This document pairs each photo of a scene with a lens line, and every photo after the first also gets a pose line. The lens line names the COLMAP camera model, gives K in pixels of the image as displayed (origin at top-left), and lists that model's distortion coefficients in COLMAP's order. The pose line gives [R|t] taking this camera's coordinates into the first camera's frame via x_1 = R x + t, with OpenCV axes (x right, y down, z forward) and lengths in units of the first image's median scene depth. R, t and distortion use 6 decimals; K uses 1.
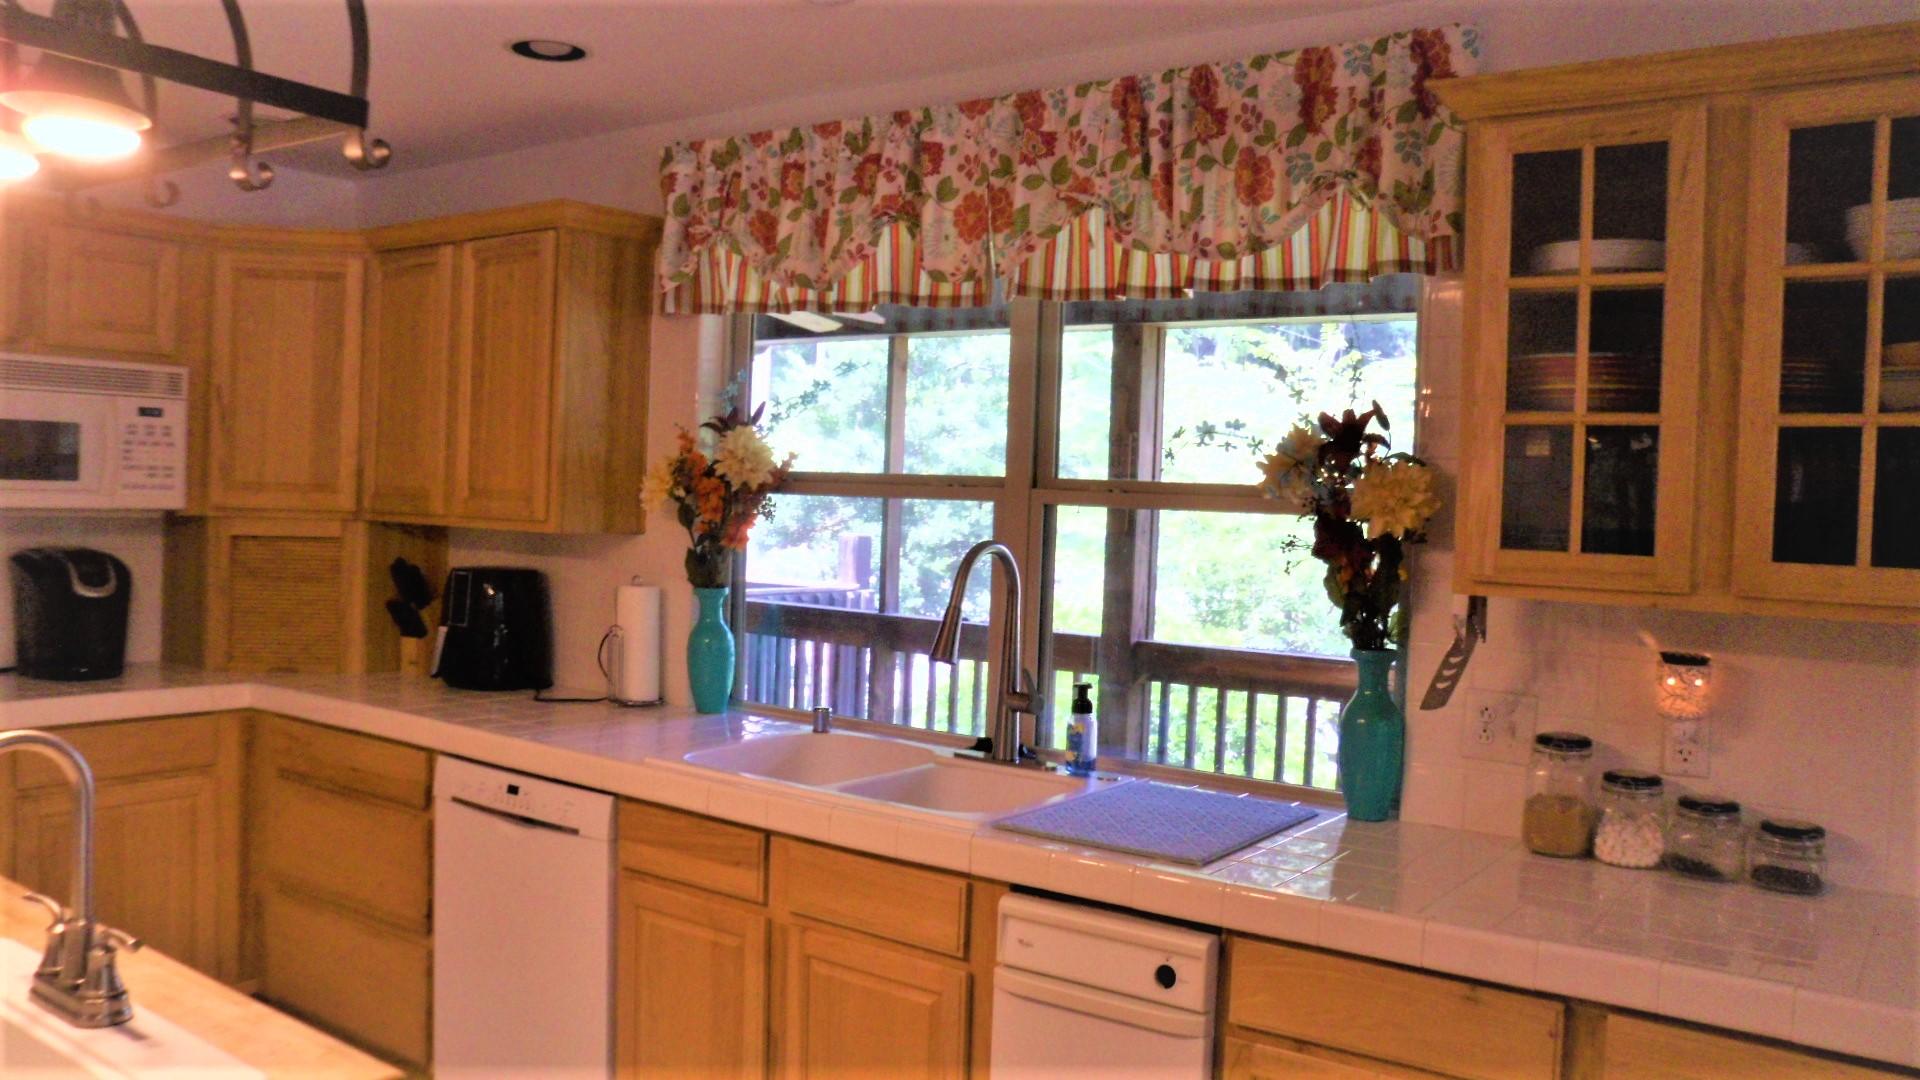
lens RADIAL K [[1454.0, 0, 960.0], [0, 1454.0, 540.0], [0, 0, 1]] dist [-0.173576, 0.130988]
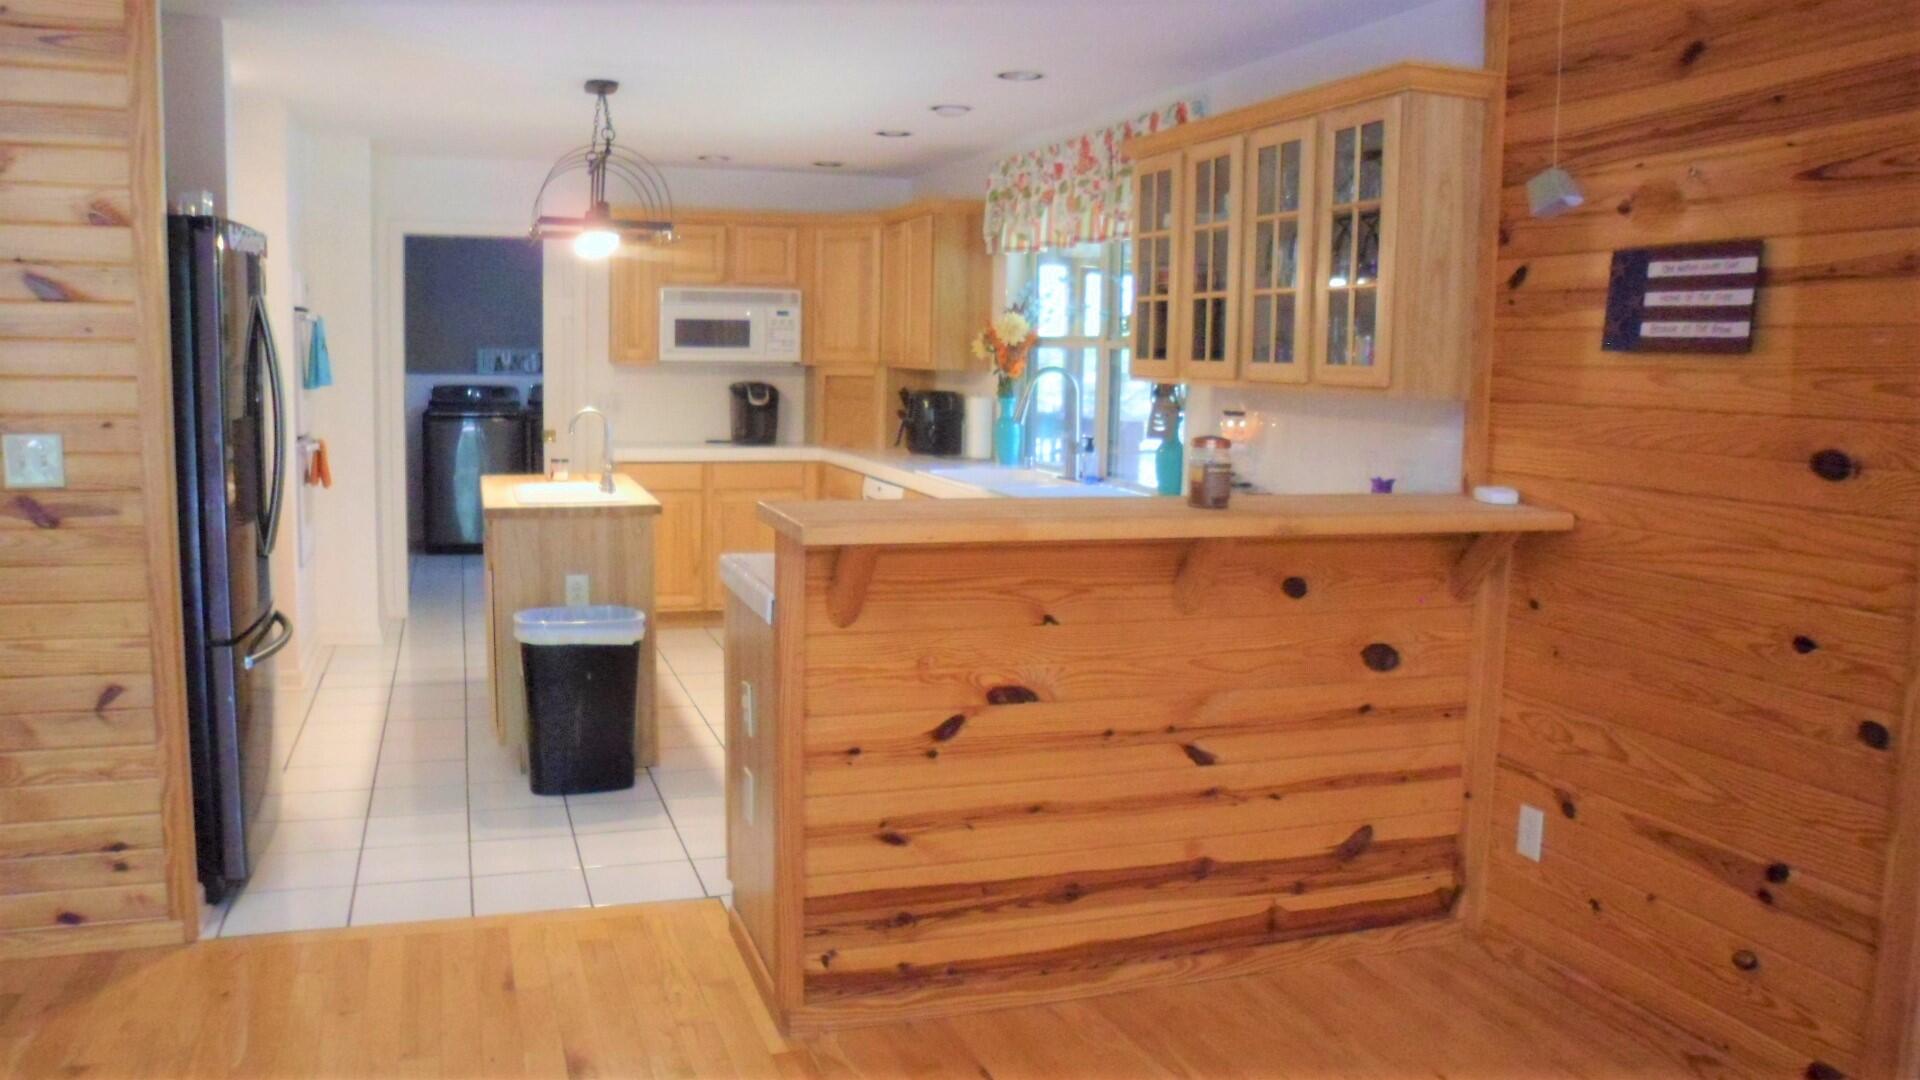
lens RADIAL K [[1454.0, 0, 960.0], [0, 1454.0, 540.0], [0, 0, 1]] dist [-0.173576, 0.130988]
pose [[0.813057, 0.057241, -0.579363, 0.888129], [-0.012333, 0.996625, 0.081158, 0.064920], [0.582053, -0.058841, 0.811019, -0.588427]]
